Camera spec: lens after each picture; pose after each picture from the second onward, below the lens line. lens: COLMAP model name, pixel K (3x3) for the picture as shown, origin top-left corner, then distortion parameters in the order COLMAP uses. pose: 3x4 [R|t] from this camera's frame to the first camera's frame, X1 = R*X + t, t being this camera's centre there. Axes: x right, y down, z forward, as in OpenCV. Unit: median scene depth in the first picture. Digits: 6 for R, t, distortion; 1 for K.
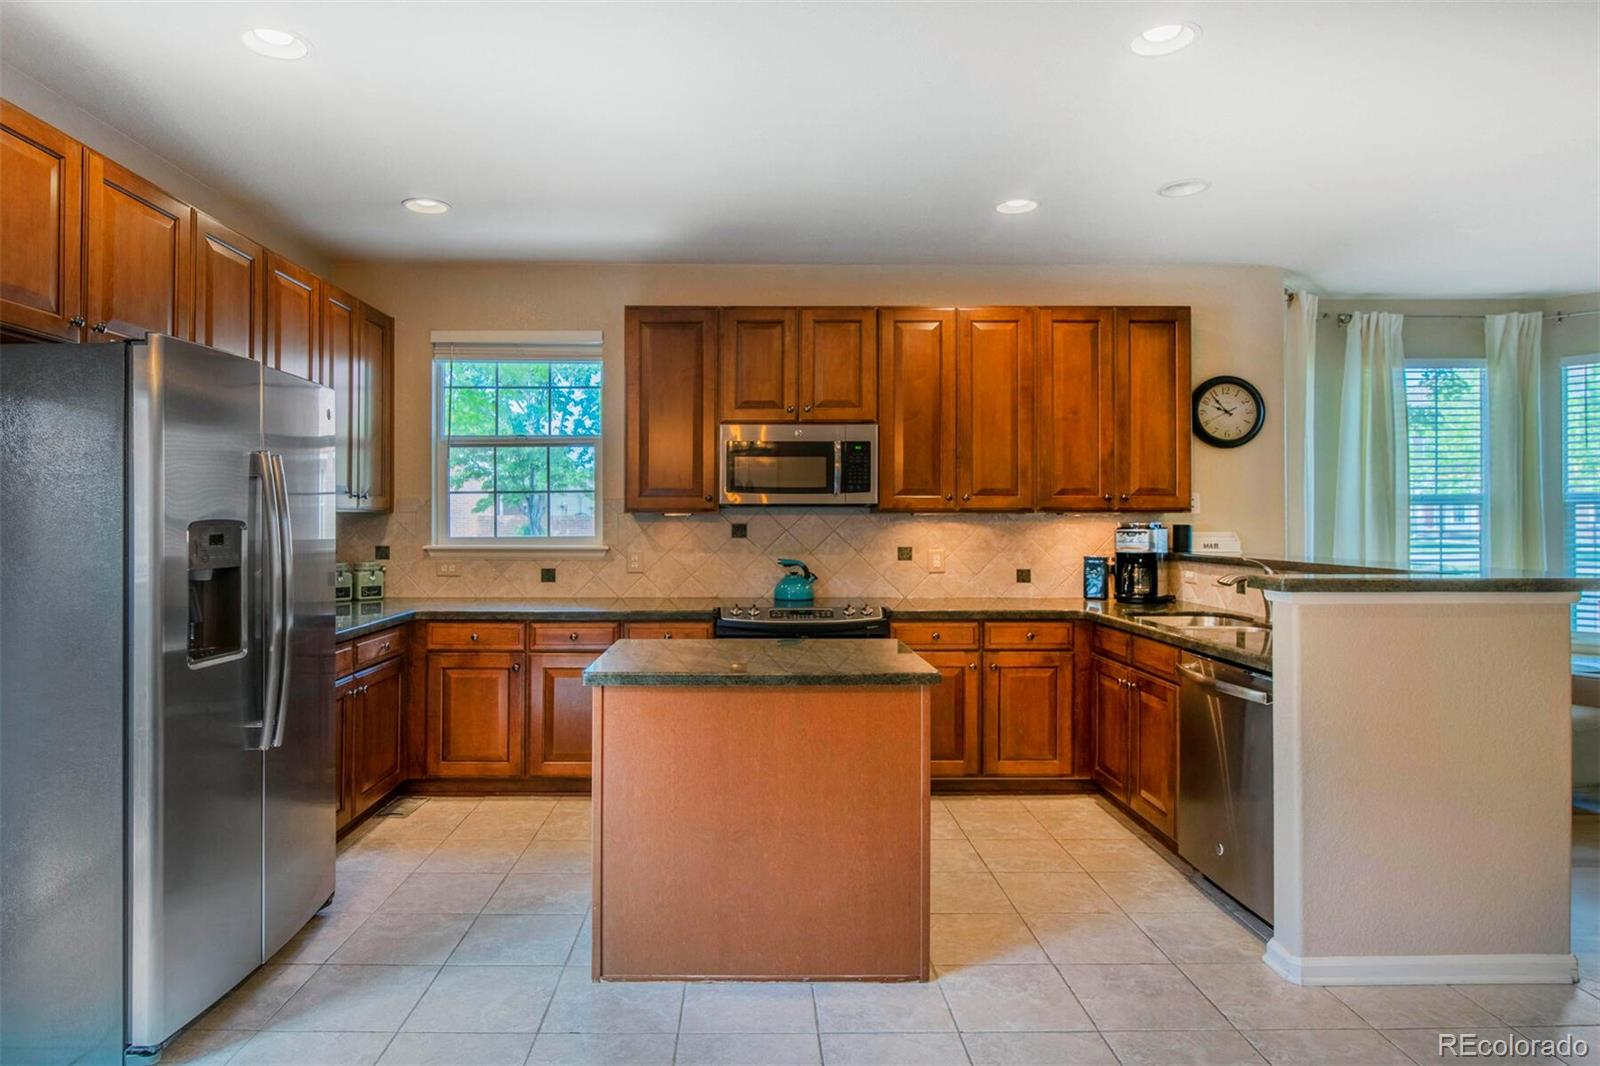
lens RADIAL K [[940.9, 0, 815.6], [0, 940.9, 508.3], [0, 0, 1]] dist [0.031937, 0.001101]
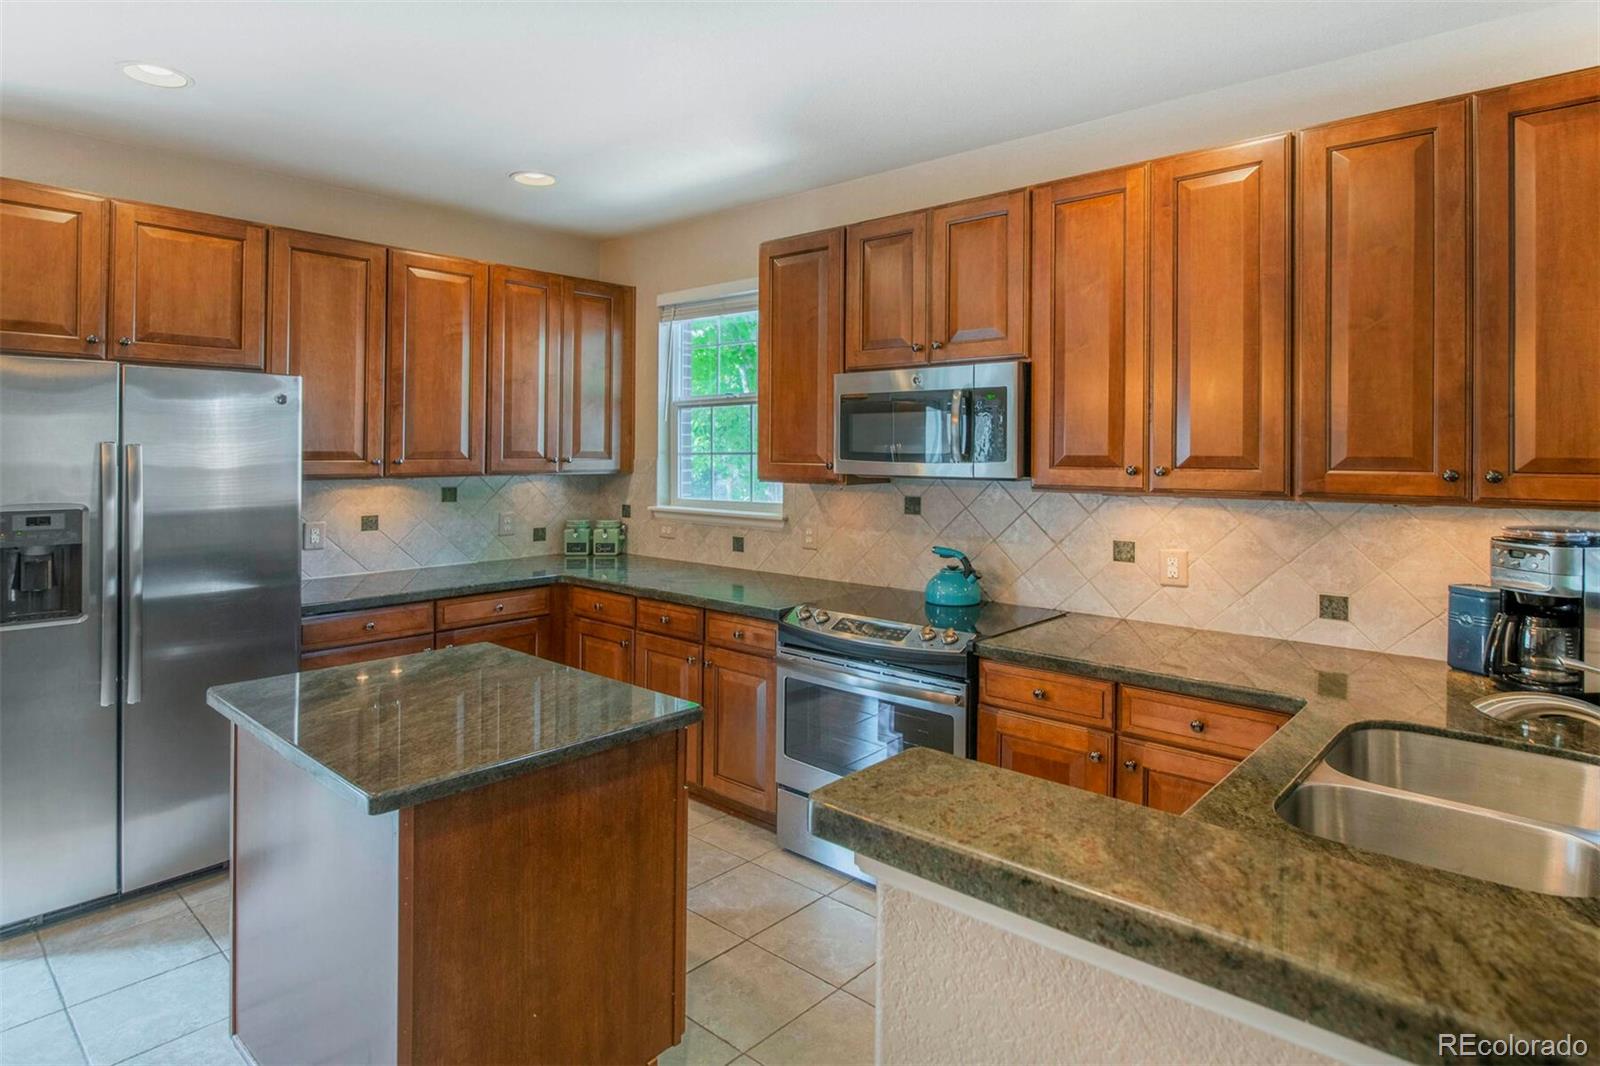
lens RADIAL K [[917.6, 0, 808.3], [0, 917.6, 442.5], [0, 0, 1]] dist [0.004630, 0.000464]
pose [[0.721646, -0.000657, -0.692262, 0.399736], [0.000875, 1.000000, -0.000037, -0.029582], [0.692262, -0.000579, 0.721646, 0.406834]]
